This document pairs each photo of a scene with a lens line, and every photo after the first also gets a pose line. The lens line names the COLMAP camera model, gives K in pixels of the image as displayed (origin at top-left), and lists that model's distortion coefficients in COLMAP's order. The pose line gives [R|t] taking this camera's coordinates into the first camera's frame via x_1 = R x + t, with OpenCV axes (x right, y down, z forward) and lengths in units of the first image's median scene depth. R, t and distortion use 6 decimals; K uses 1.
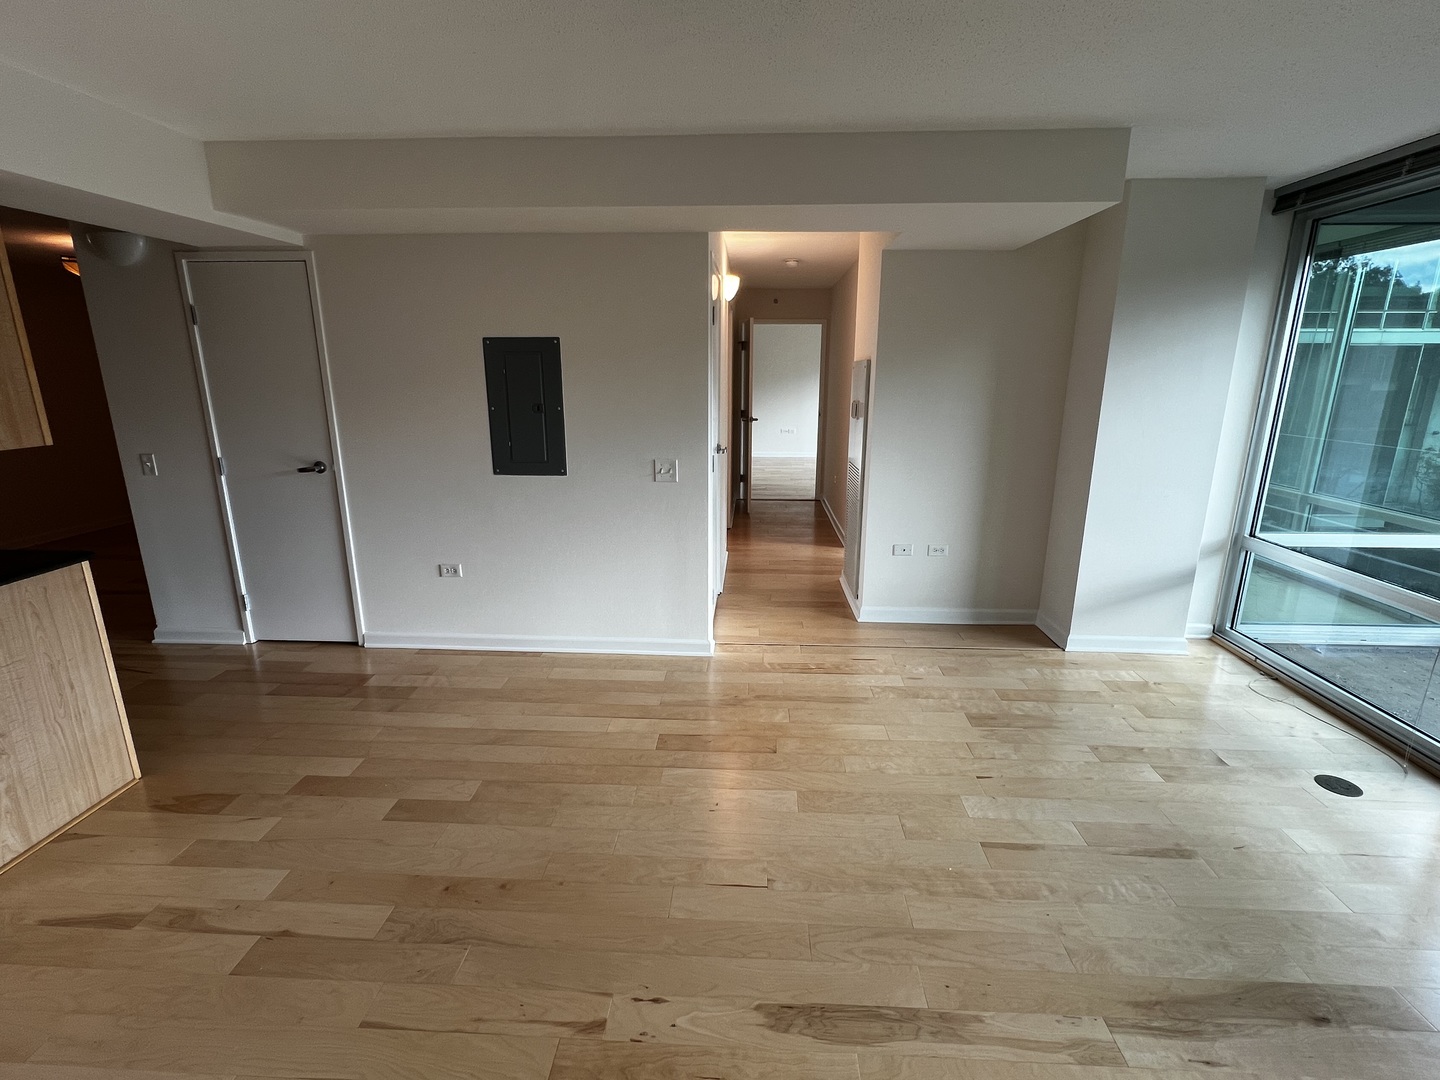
lens RADIAL K [[684.9, 0, 723.6], [0, 684.9, 542.5], [0, 0, 1]] dist [-0.002312, -0.000969]
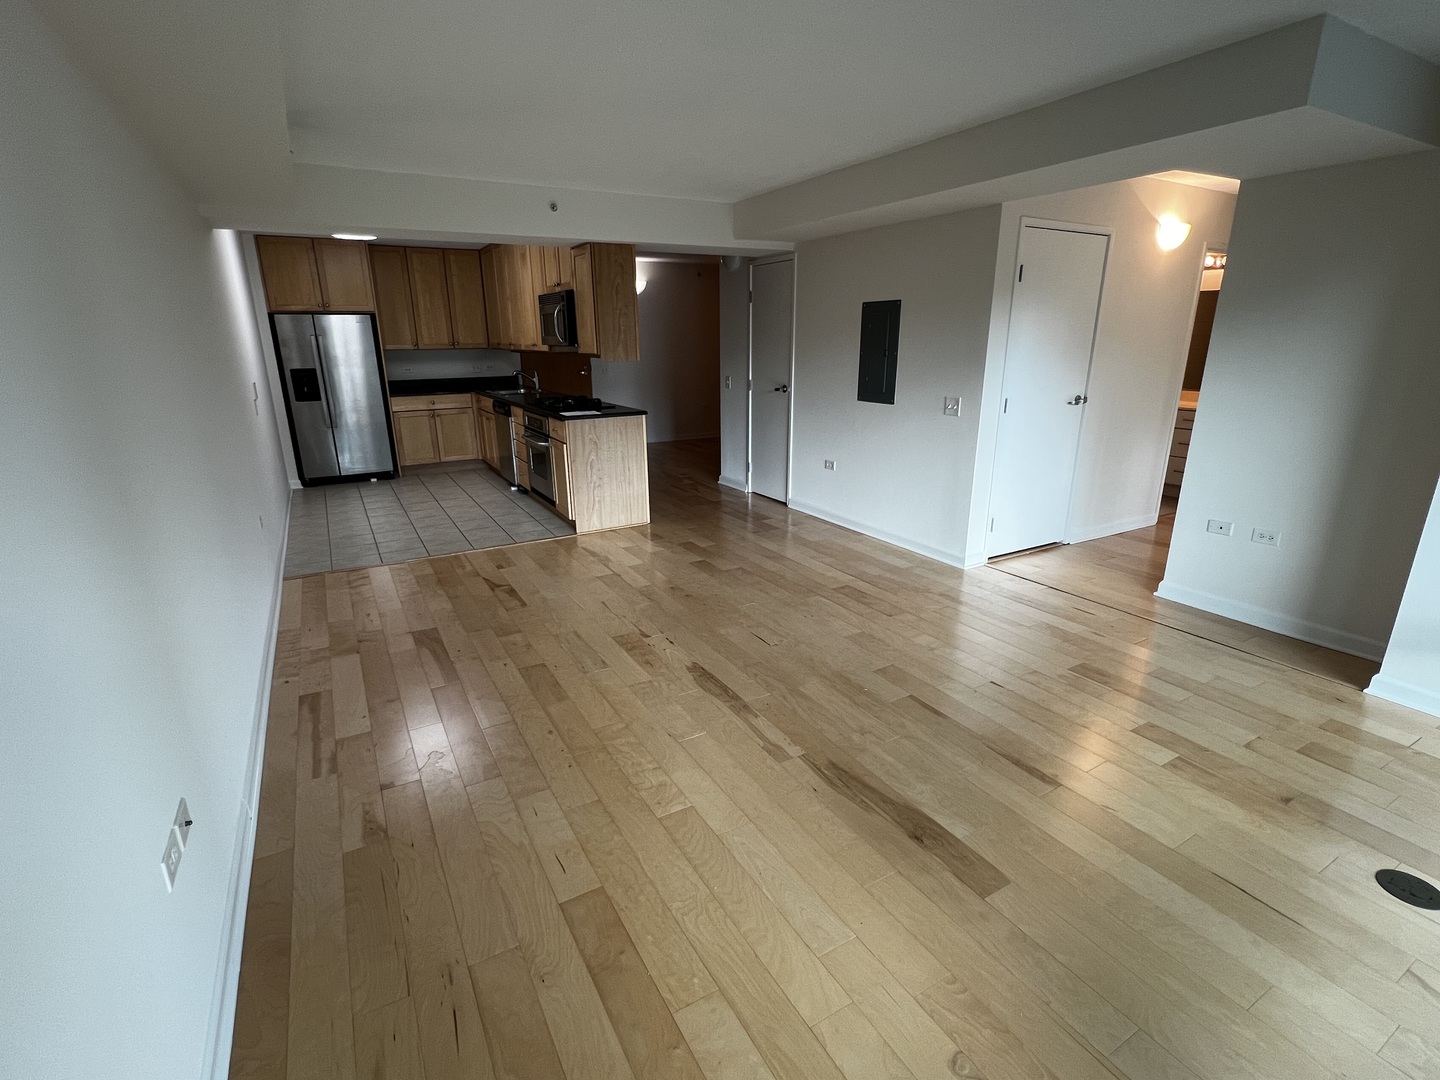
lens RADIAL K [[684.9, 0, 719.4], [0, 684.9, 544.4], [0, 0, 1]] dist [-0.002312, -0.000969]
pose [[0.540433, 0.238217, -0.806960, 0.782955], [-0.199574, 0.968006, 0.152101, 0.033159], [0.817375, 0.078848, 0.570685, -0.022358]]
